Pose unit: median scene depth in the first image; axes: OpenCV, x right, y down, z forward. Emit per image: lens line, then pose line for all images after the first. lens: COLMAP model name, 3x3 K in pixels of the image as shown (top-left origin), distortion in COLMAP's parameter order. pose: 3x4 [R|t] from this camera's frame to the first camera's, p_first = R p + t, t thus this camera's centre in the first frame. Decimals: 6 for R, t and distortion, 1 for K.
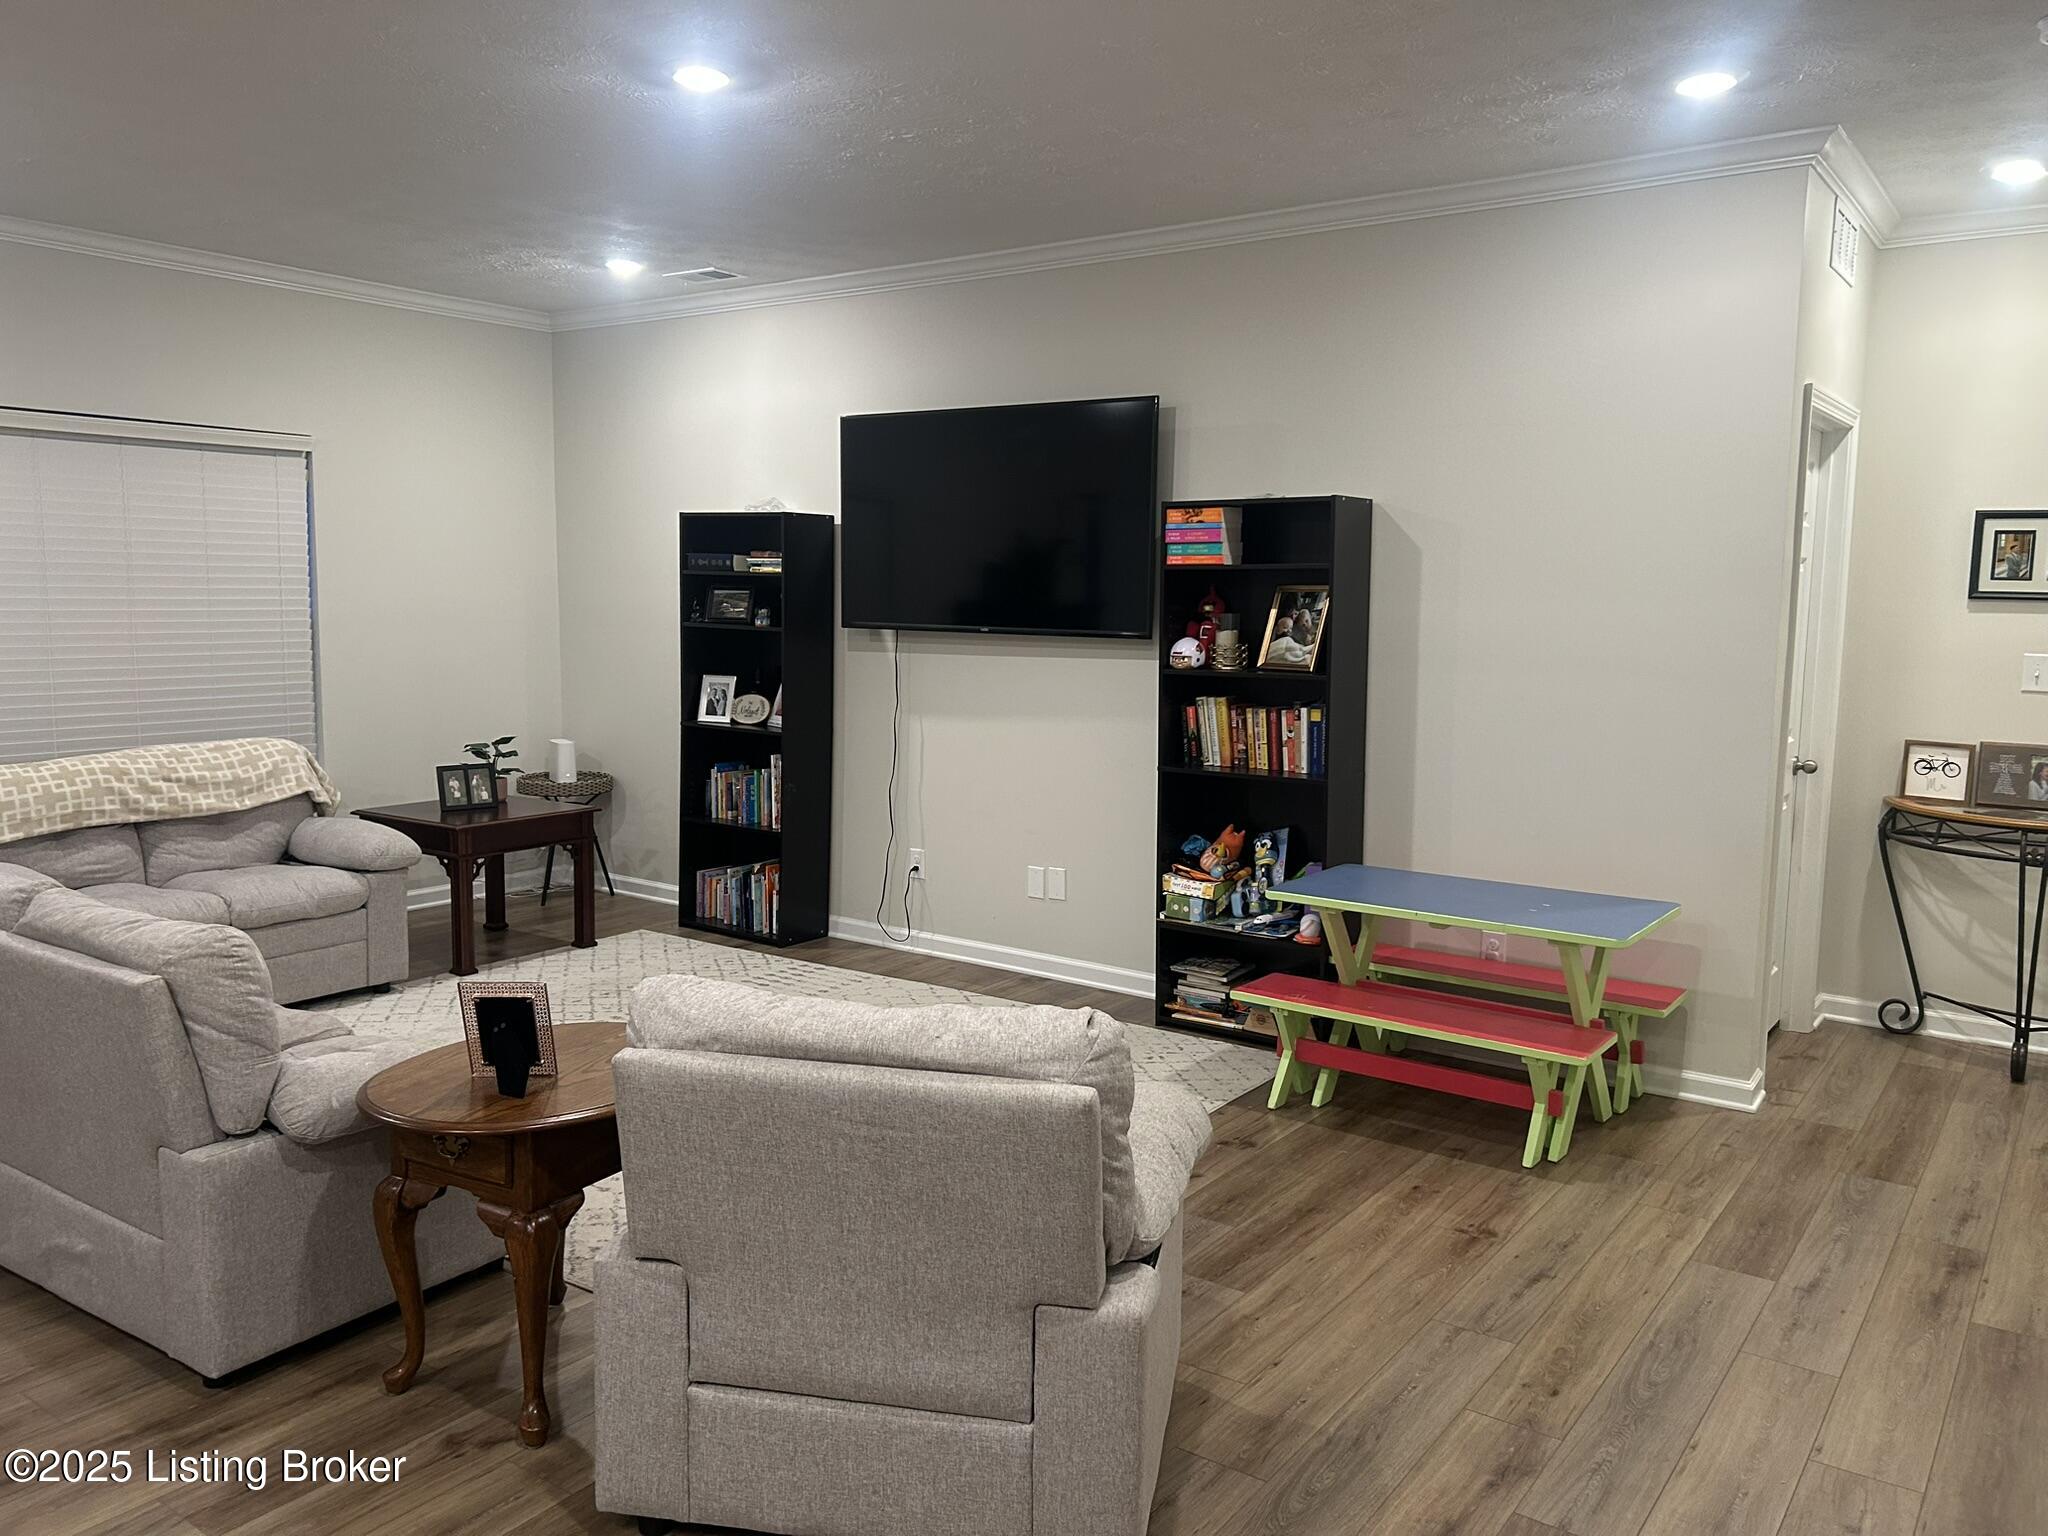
lens RADIAL K [[1544.5, 0, 1015.0], [0, 1544.5, 765.5], [0, 0, 1]] dist [0.044474, -0.051342]
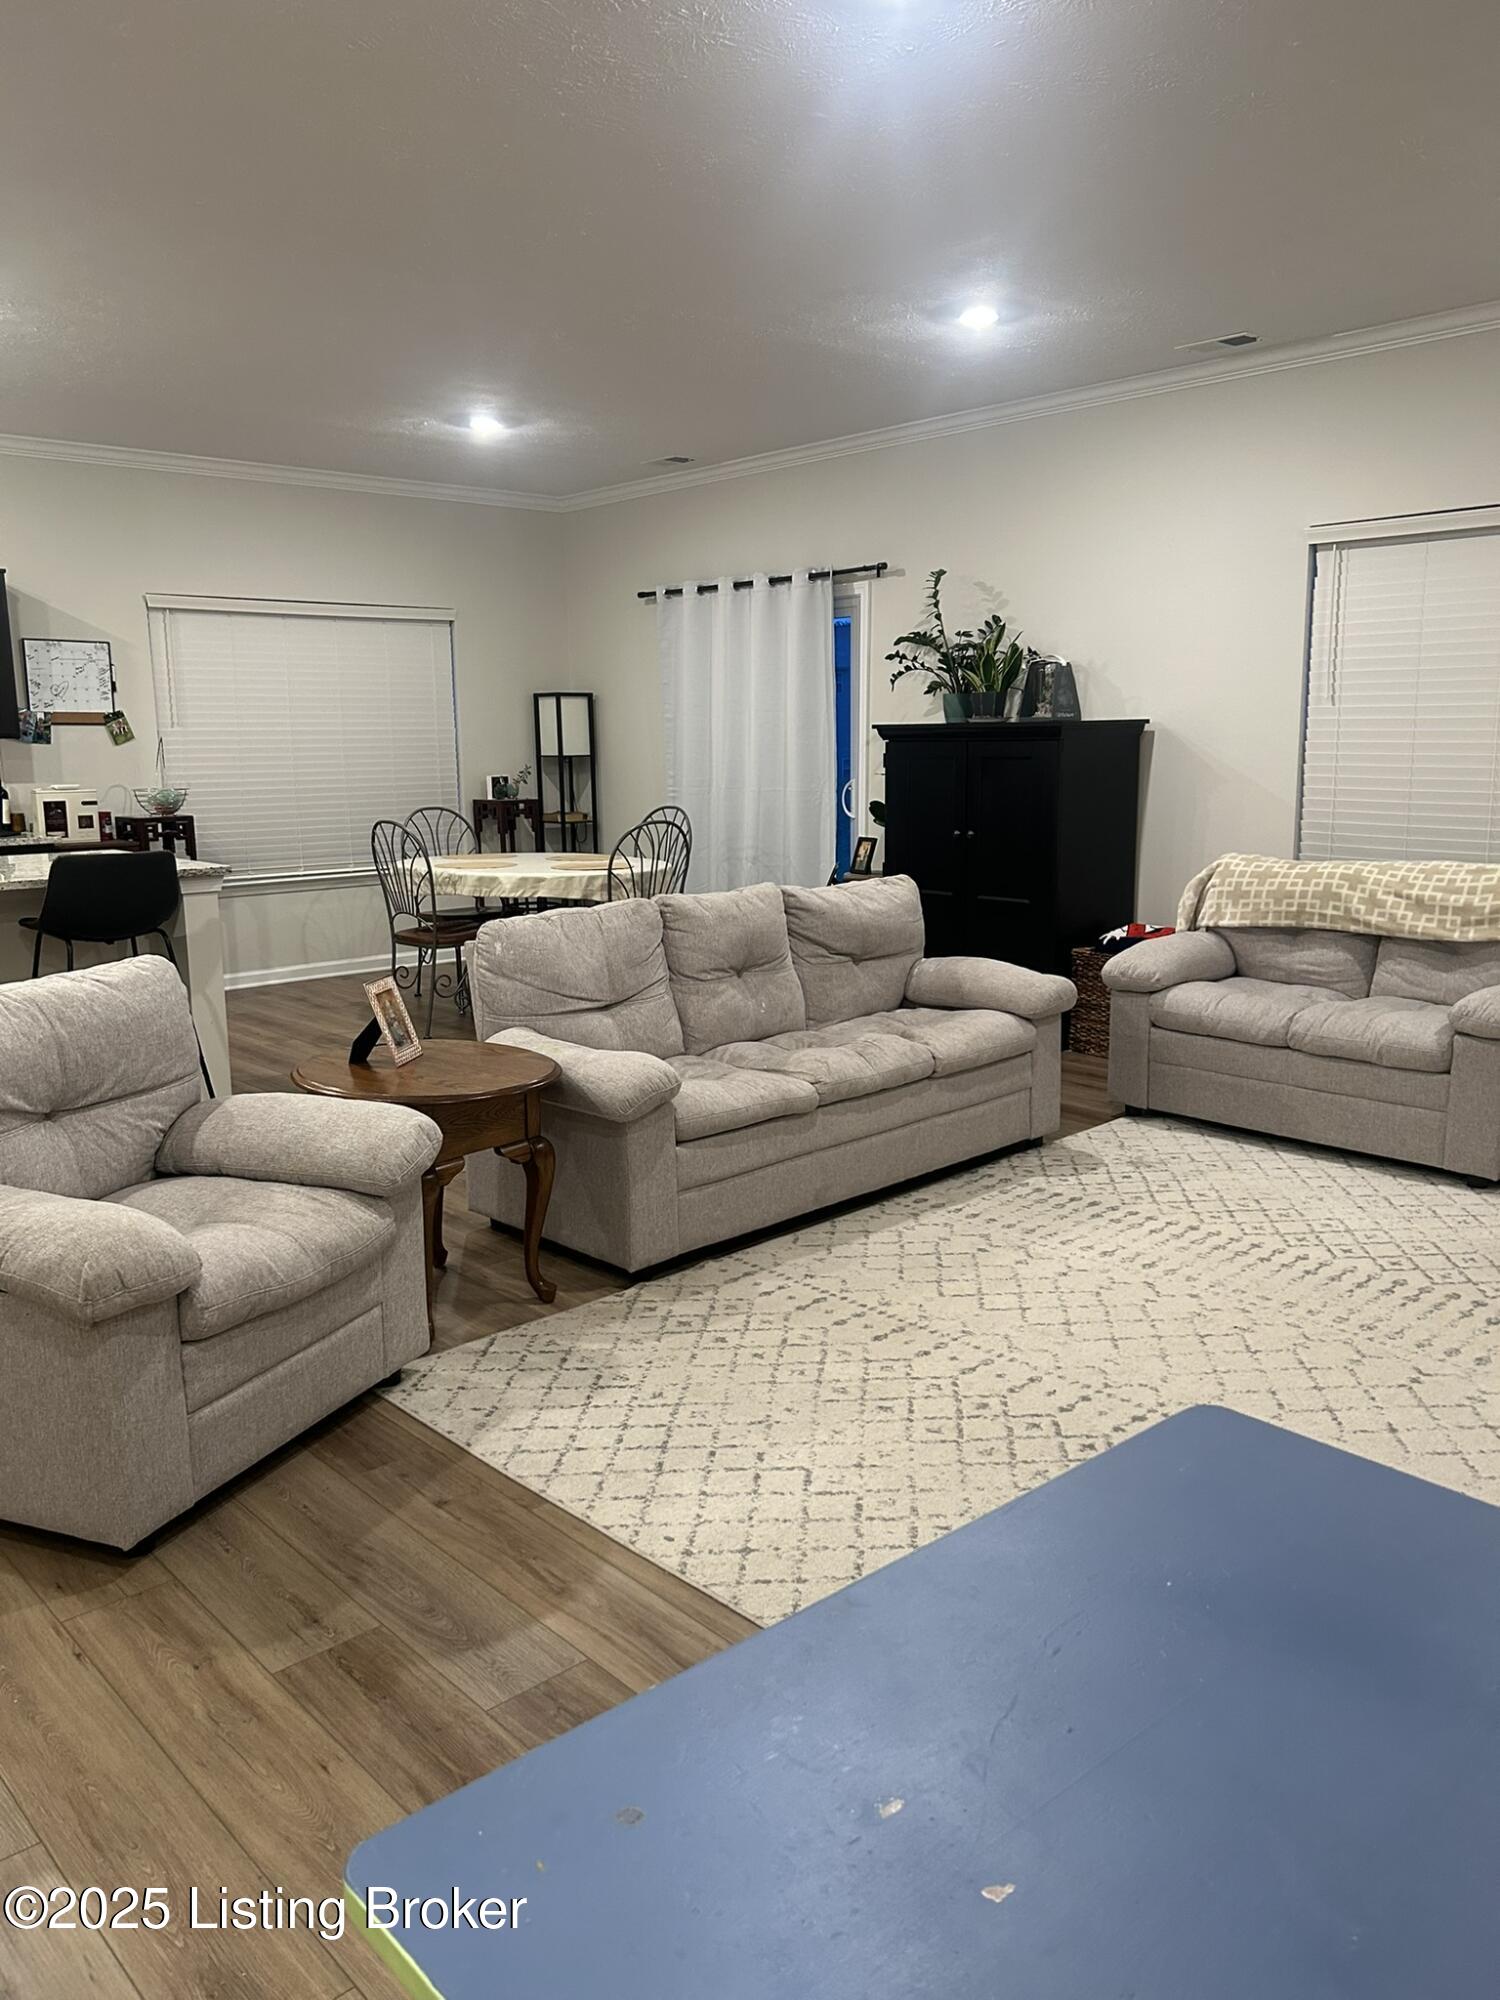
lens RADIAL K [[1508.3, 0, 747.7], [0, 1508.3, 986.9], [0, 0, 1]] dist [0.044474, -0.051342]
pose [[-0.197946, 0.165631, -0.966118, 0.724887], [-0.093256, 0.977968, 0.186769, -0.119152], [0.975767, 0.127066, -0.178139, 1.293863]]
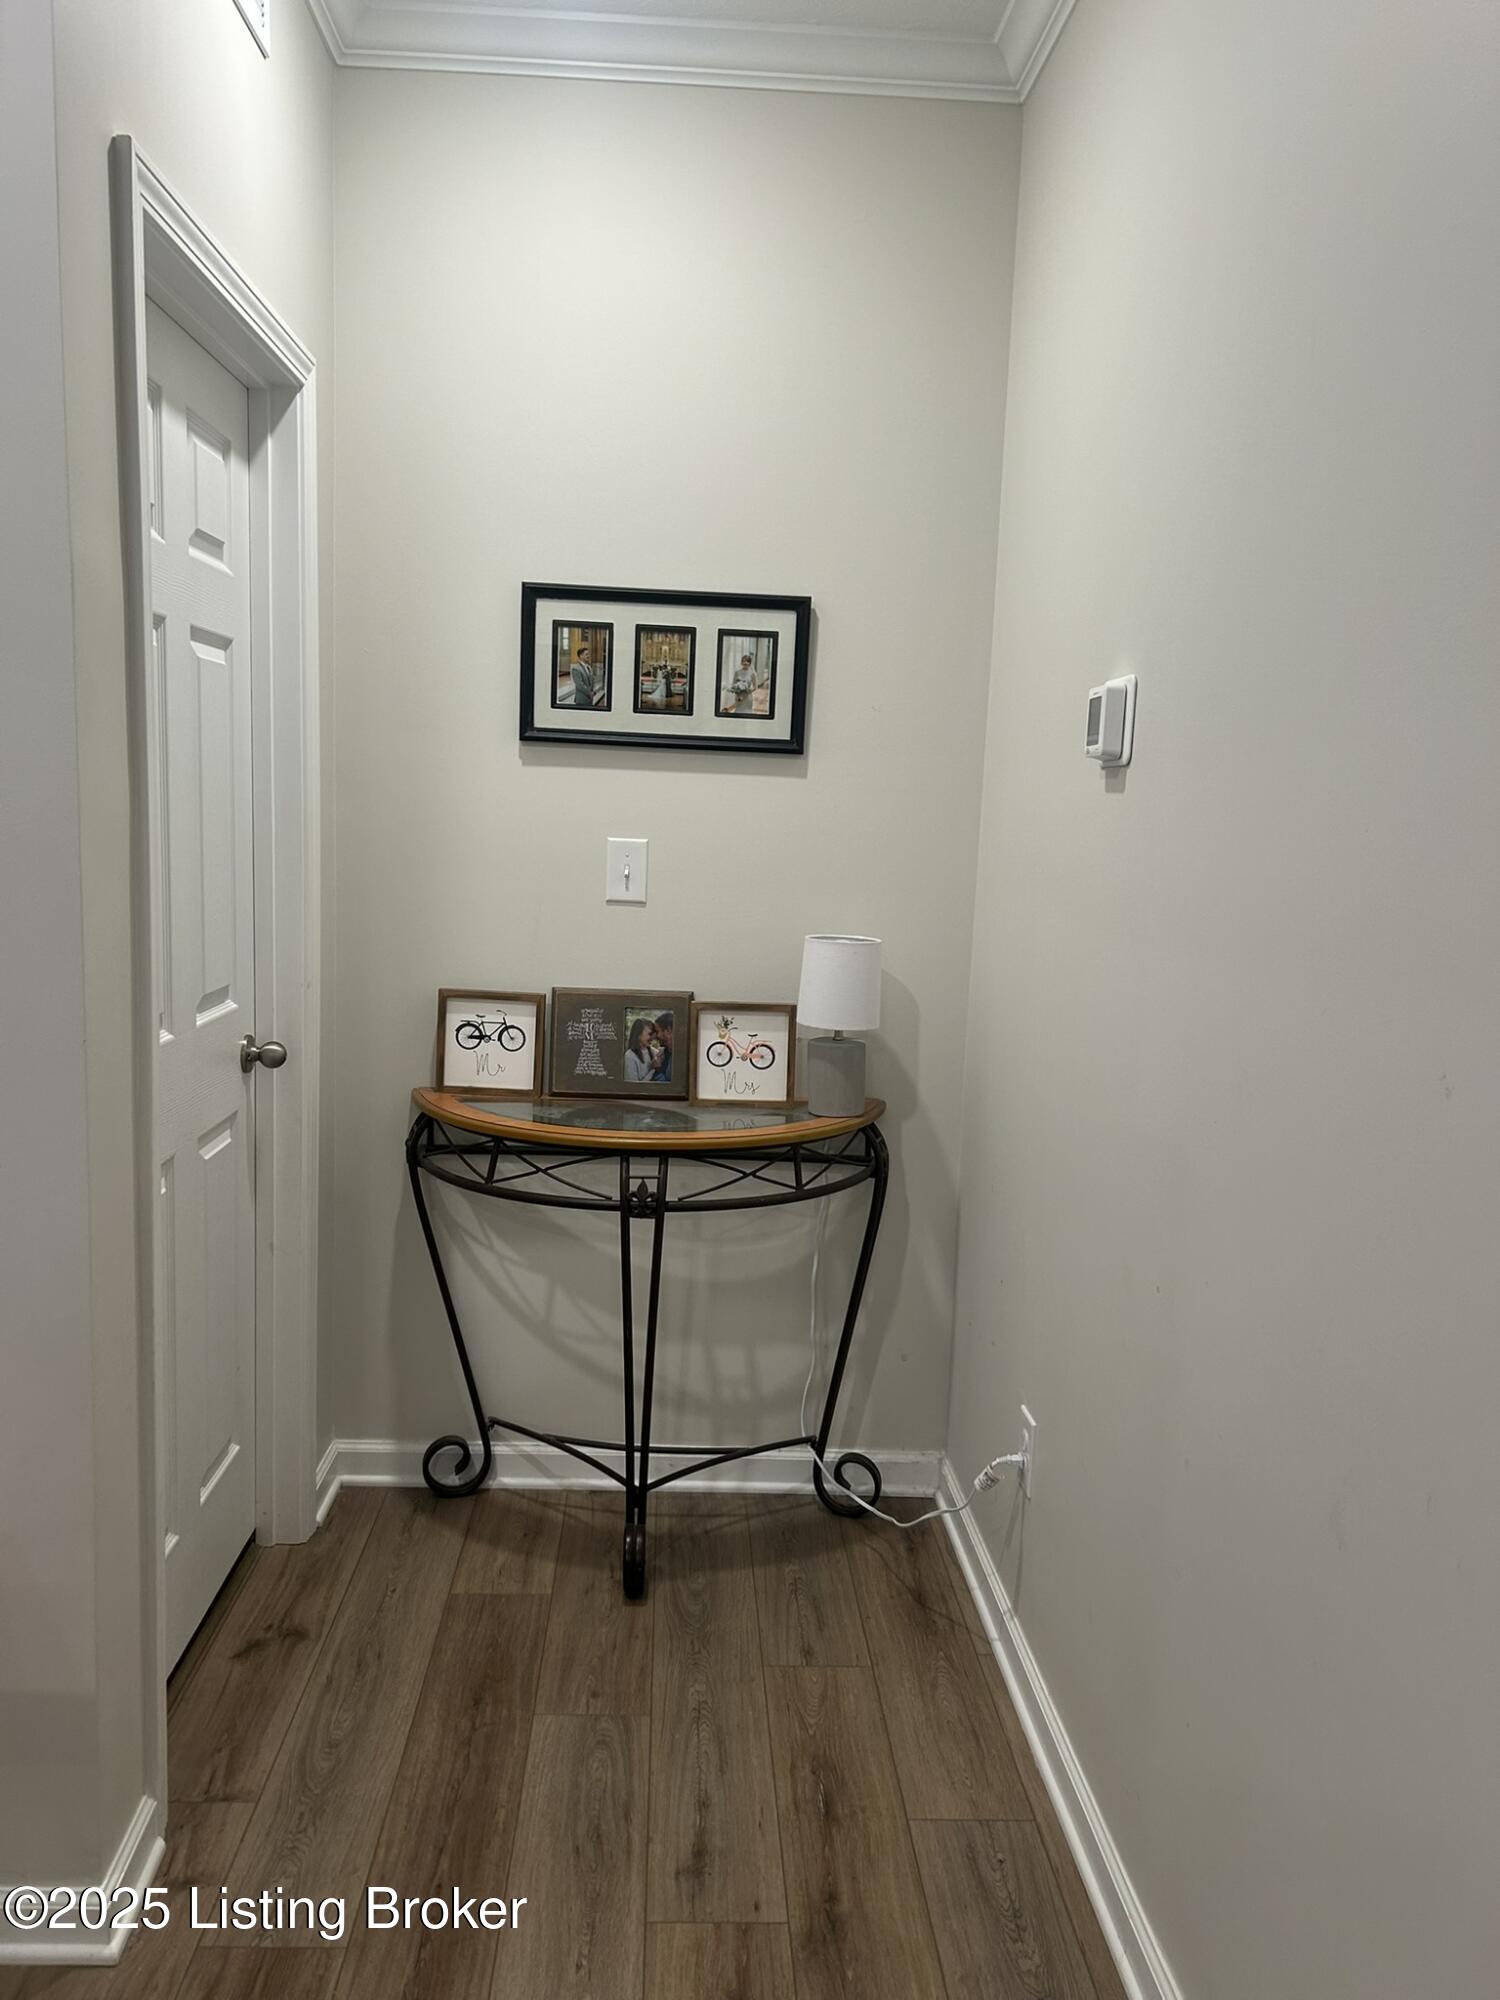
lens RADIAL K [[1508.3, 0, 729.3], [0, 1508.3, 992.7], [0, 0, 1]] dist [0.044474, -0.051342]
pose [[0.788014, -0.061623, 0.612566, 0.322236], [0.044991, 0.998082, 0.042528, -0.034642], [-0.614012, -0.005953, 0.789275, 0.507735]]
